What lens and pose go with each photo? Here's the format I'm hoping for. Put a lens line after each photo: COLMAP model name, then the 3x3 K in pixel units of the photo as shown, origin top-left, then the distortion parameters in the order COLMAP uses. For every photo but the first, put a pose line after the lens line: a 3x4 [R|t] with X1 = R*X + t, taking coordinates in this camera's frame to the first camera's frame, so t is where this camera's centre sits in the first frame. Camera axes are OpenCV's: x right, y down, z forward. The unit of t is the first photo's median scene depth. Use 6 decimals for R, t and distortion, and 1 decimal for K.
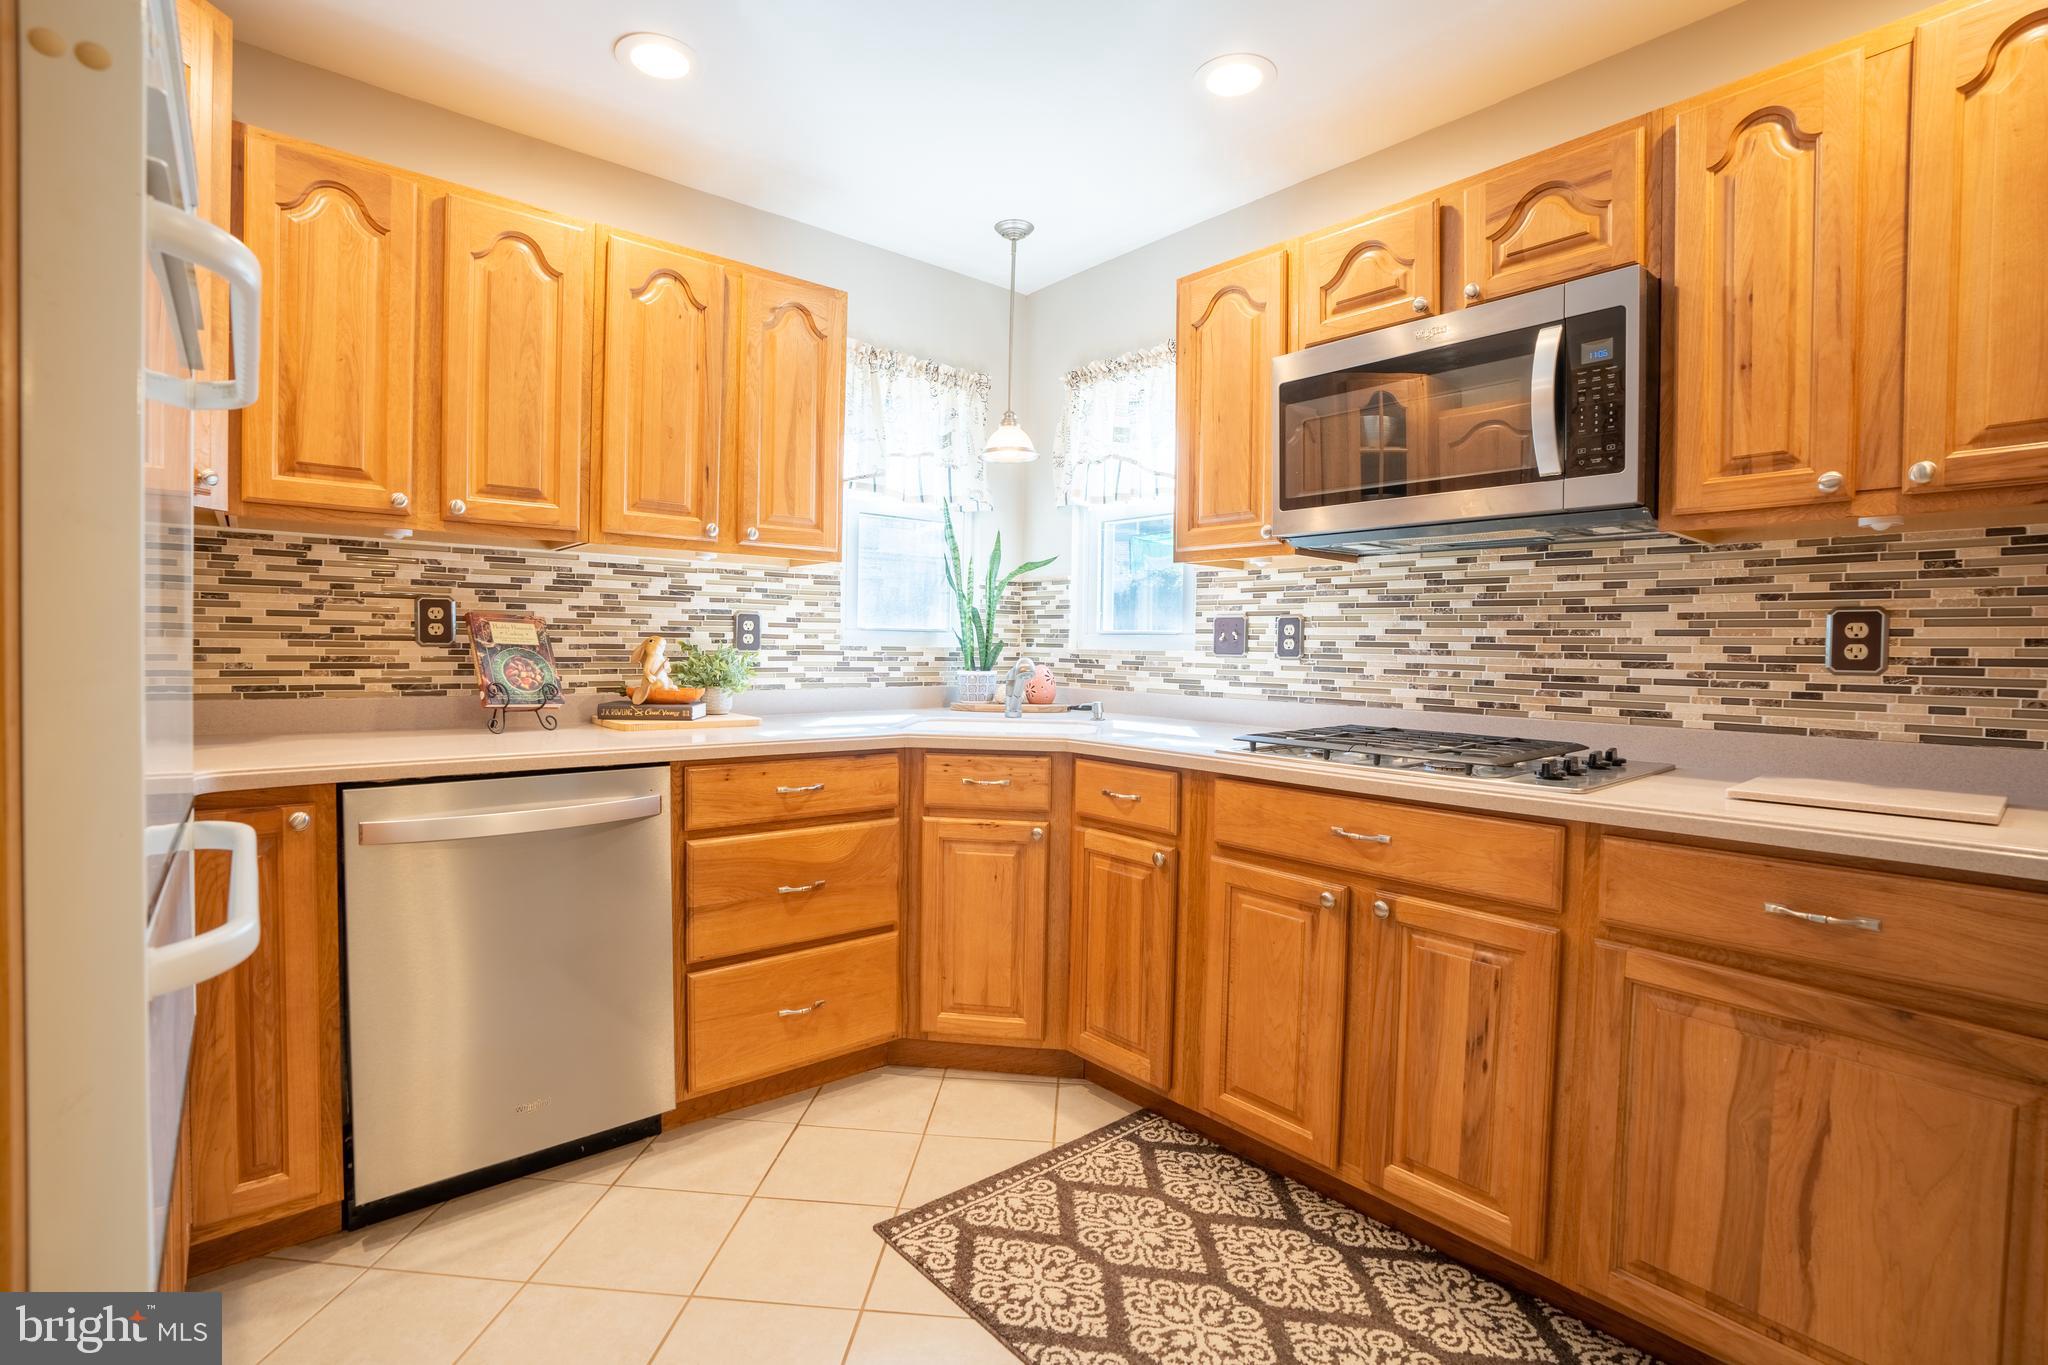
lens RADIAL K [[931.0, 0, 1024.0], [0, 931.0, 682.5], [0, 0, 1]] dist [-0.072888, 0.030684]
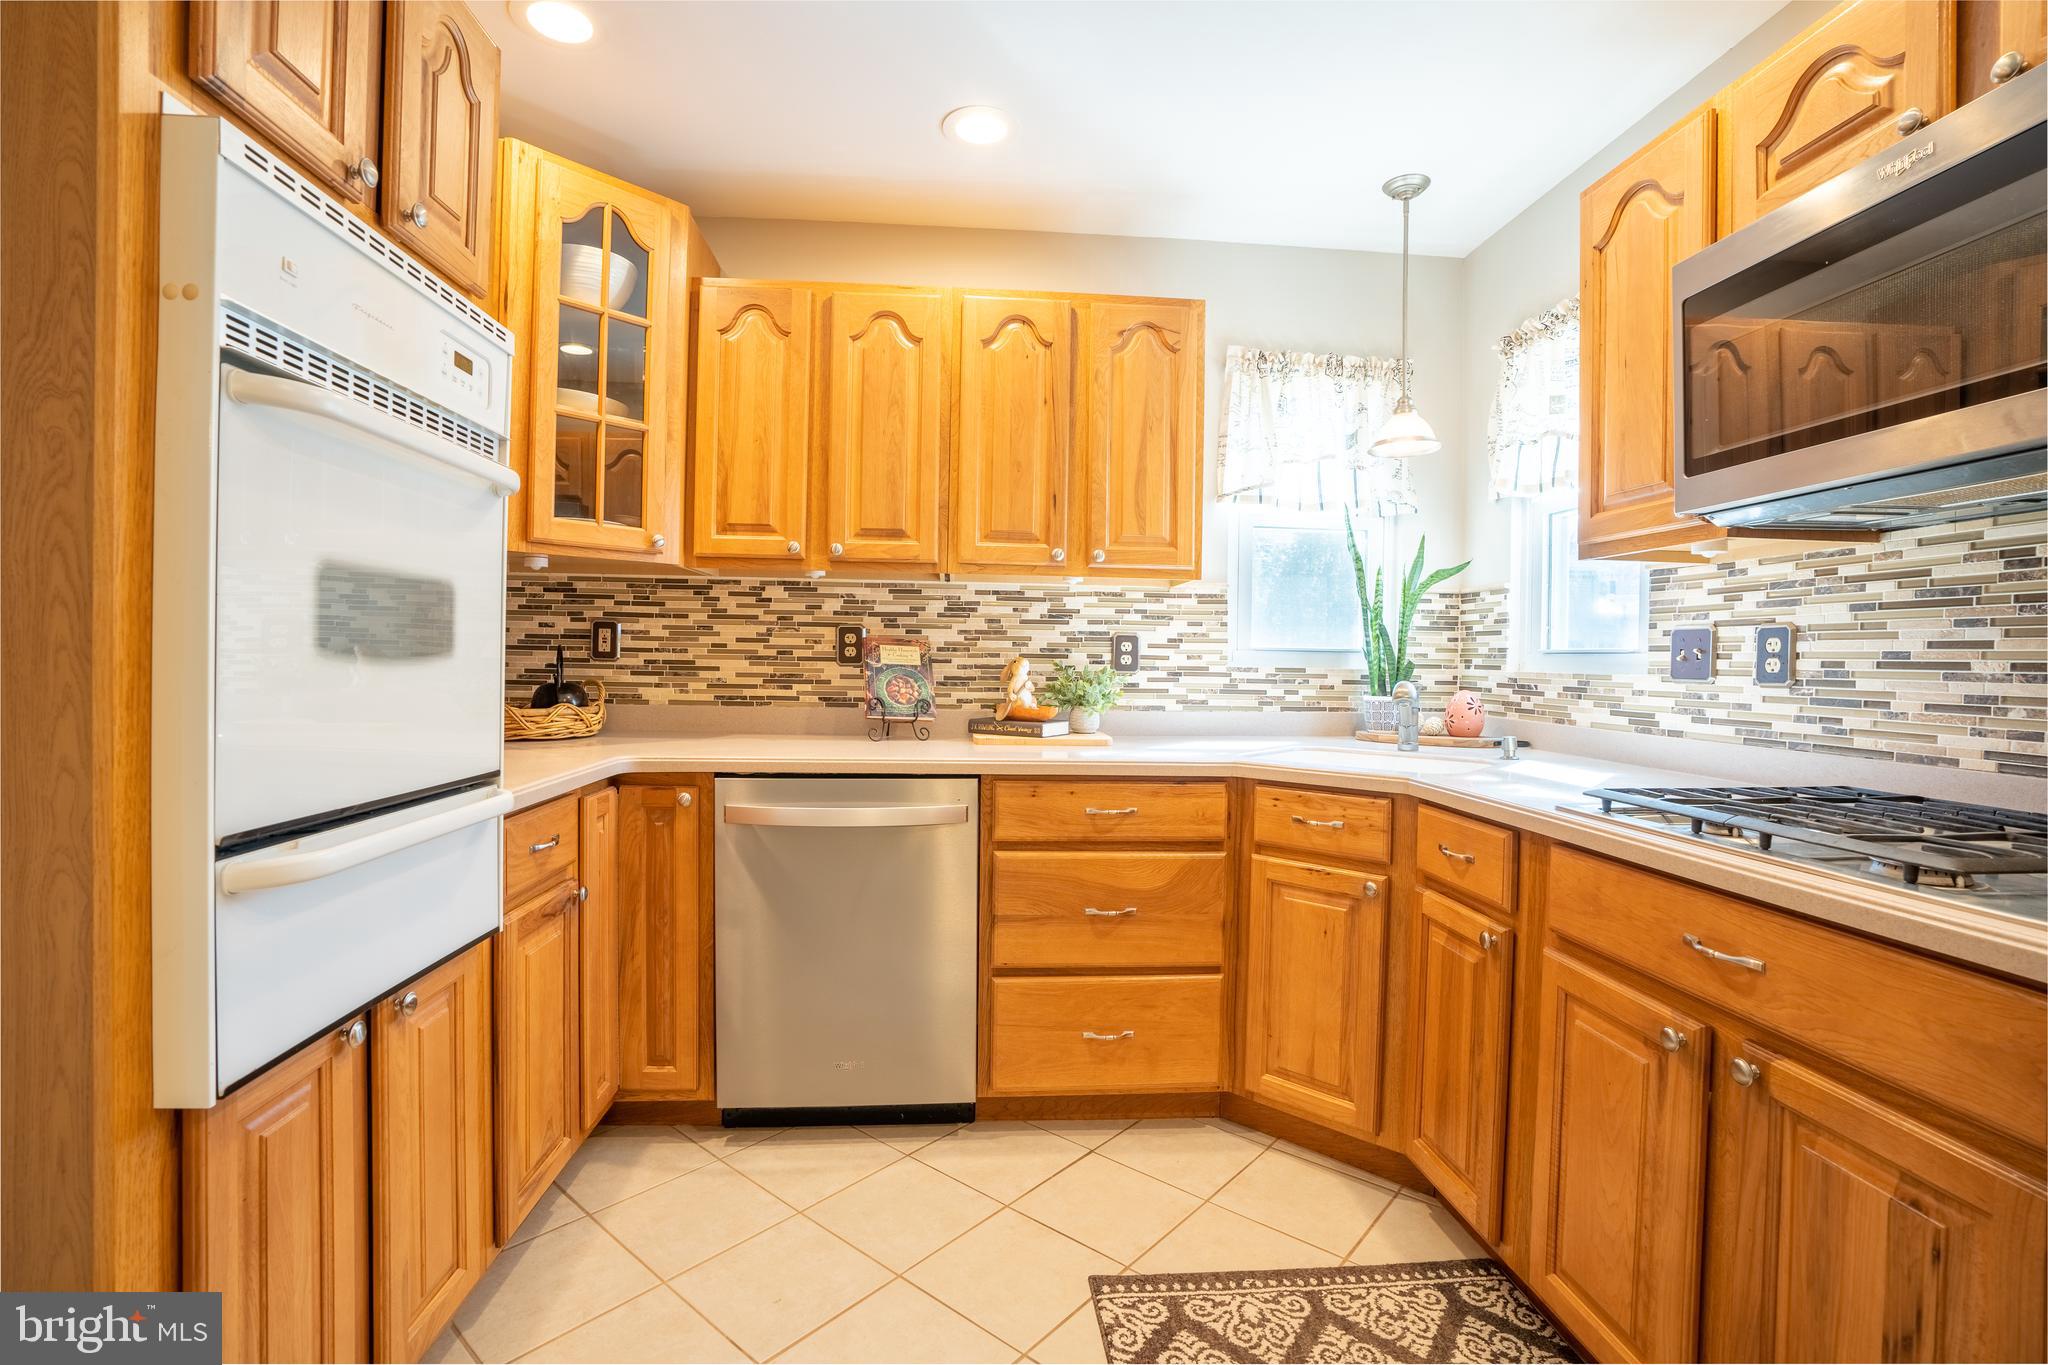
lens RADIAL K [[931.0, 0, 1024.0], [0, 931.0, 682.5], [0, 0, 1]] dist [-0.072888, 0.030684]
pose [[0.813105, 0.010737, -0.582017, 0.251772], [-0.024970, 0.999553, -0.016445, -0.003594], [0.581581, 0.027905, 0.813010, 0.134963]]
